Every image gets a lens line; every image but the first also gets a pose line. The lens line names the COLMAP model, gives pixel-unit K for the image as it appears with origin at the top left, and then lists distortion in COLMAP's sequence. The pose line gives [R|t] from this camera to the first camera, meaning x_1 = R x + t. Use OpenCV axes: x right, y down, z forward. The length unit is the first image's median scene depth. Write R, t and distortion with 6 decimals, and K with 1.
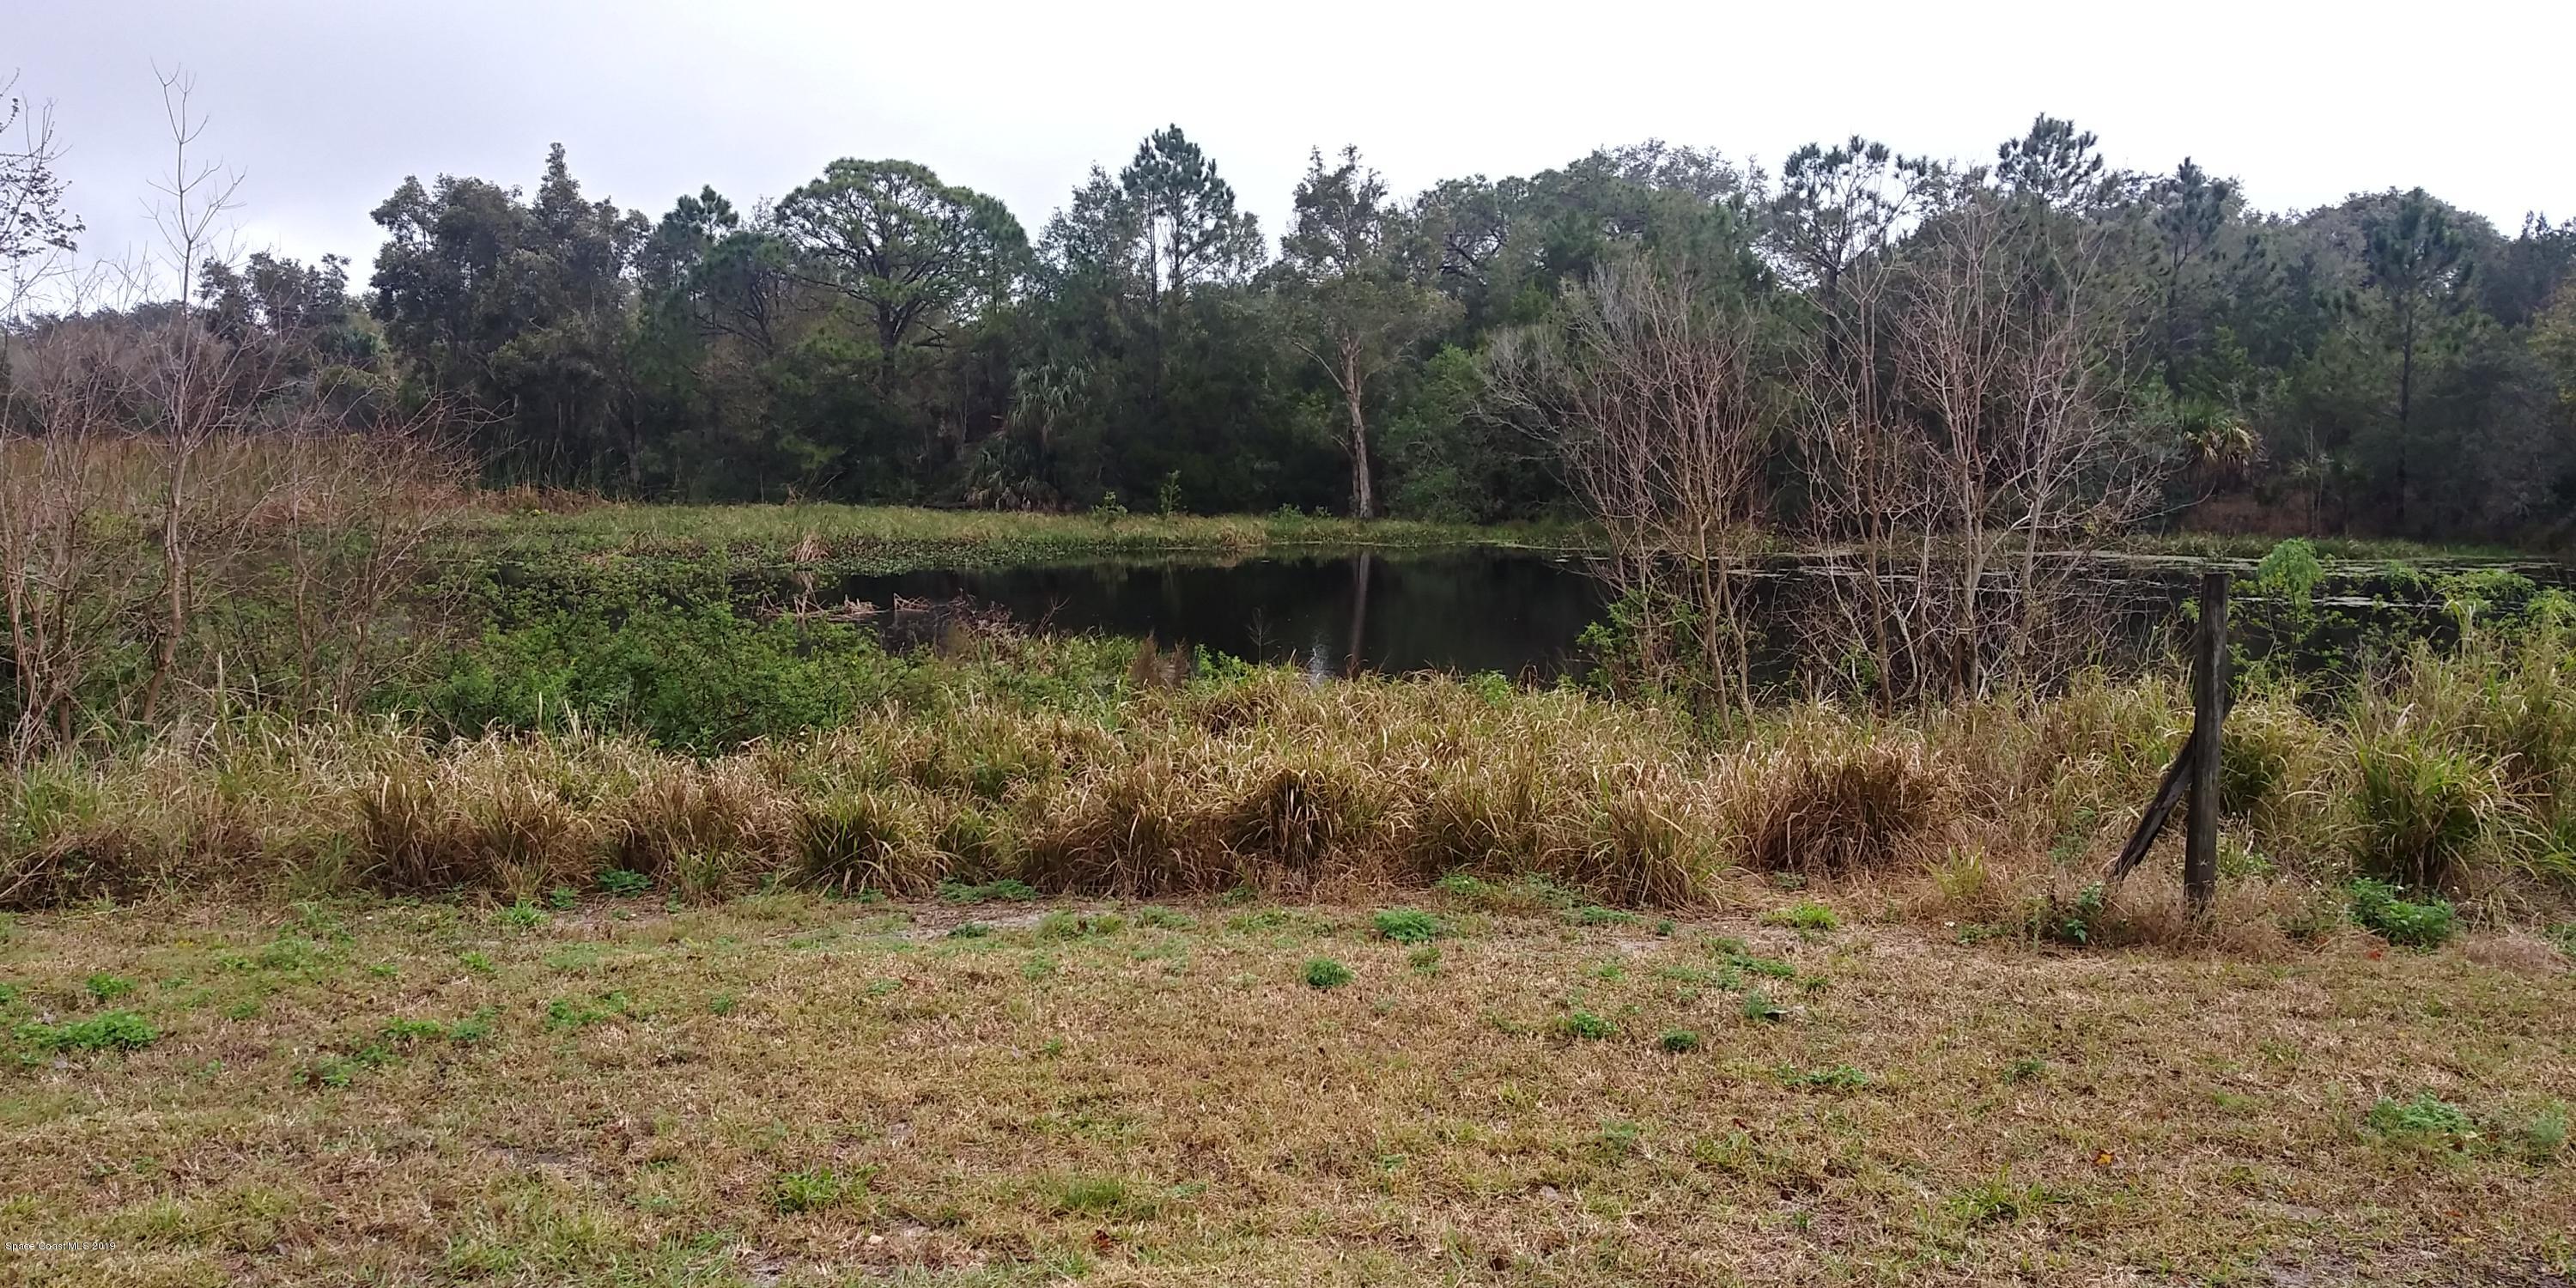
lens RADIAL K [[1996.2, 0, 1277.0], [0, 1996.2, 712.3], [0, 0, 1]] dist [0.124793, -0.277026]
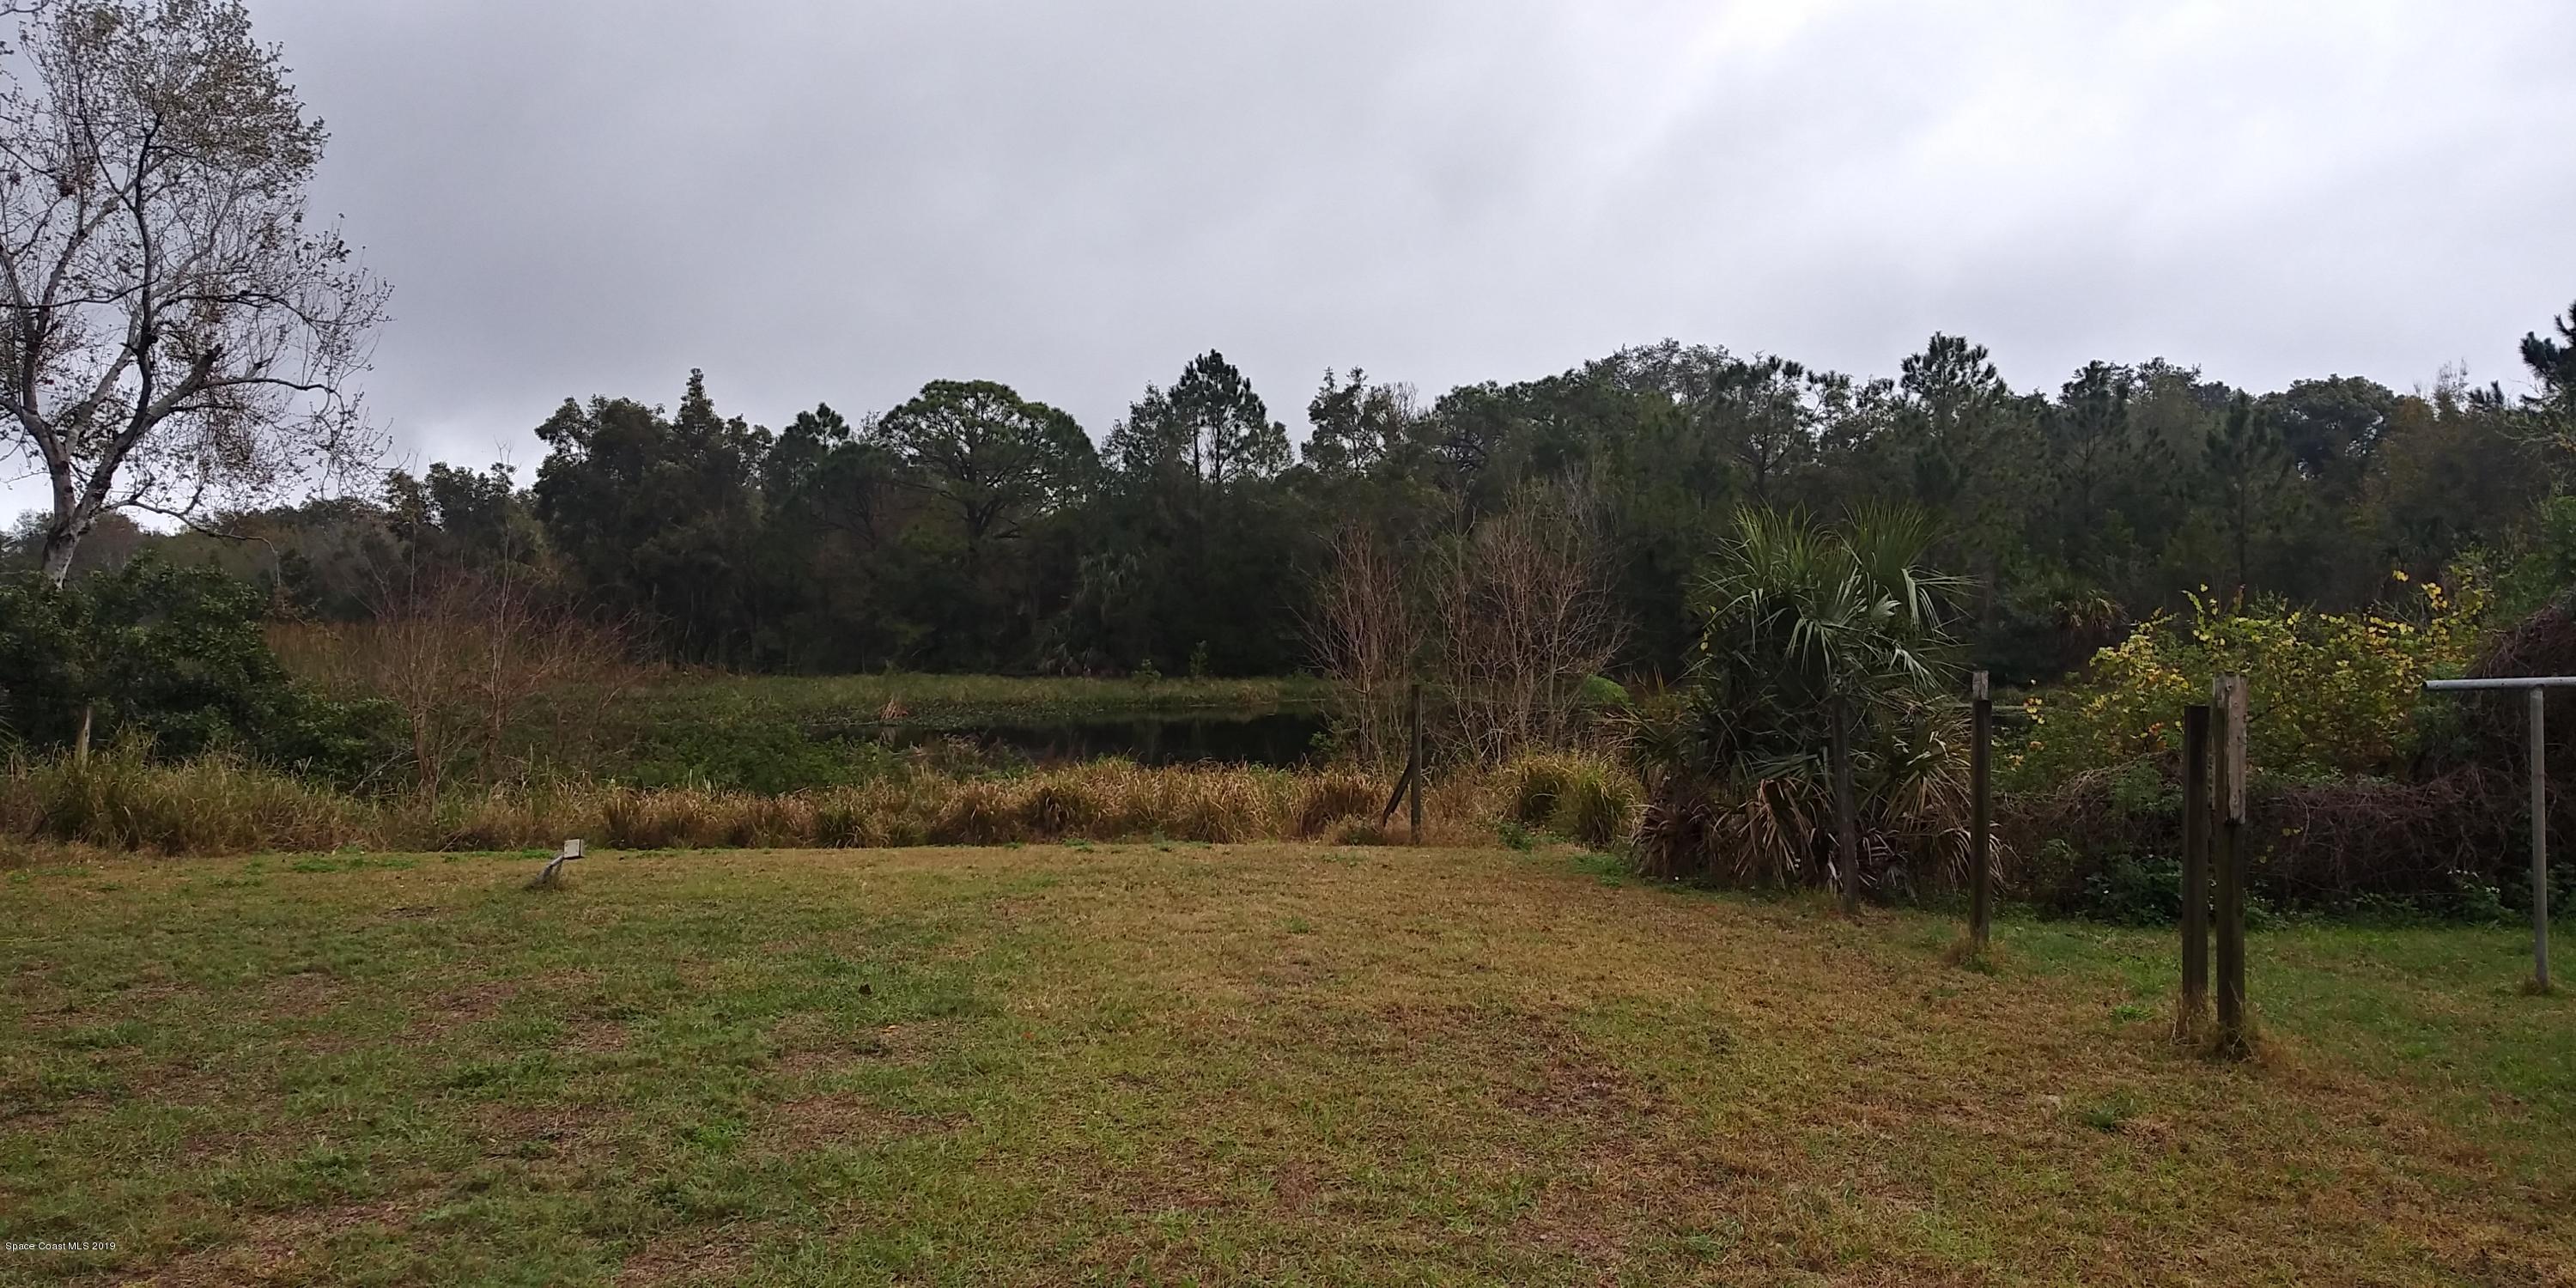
lens RADIAL K [[1962.0, 0, 1289.9], [0, 1962.0, 697.2], [0, 0, 1]] dist [0.203734, -0.740747]
pose [[0.998924, -0.010642, -0.045144, 0.040945], [0.006512, 0.995860, -0.090666, 0.014408], [0.045922, 0.090275, 0.994858, -0.121424]]
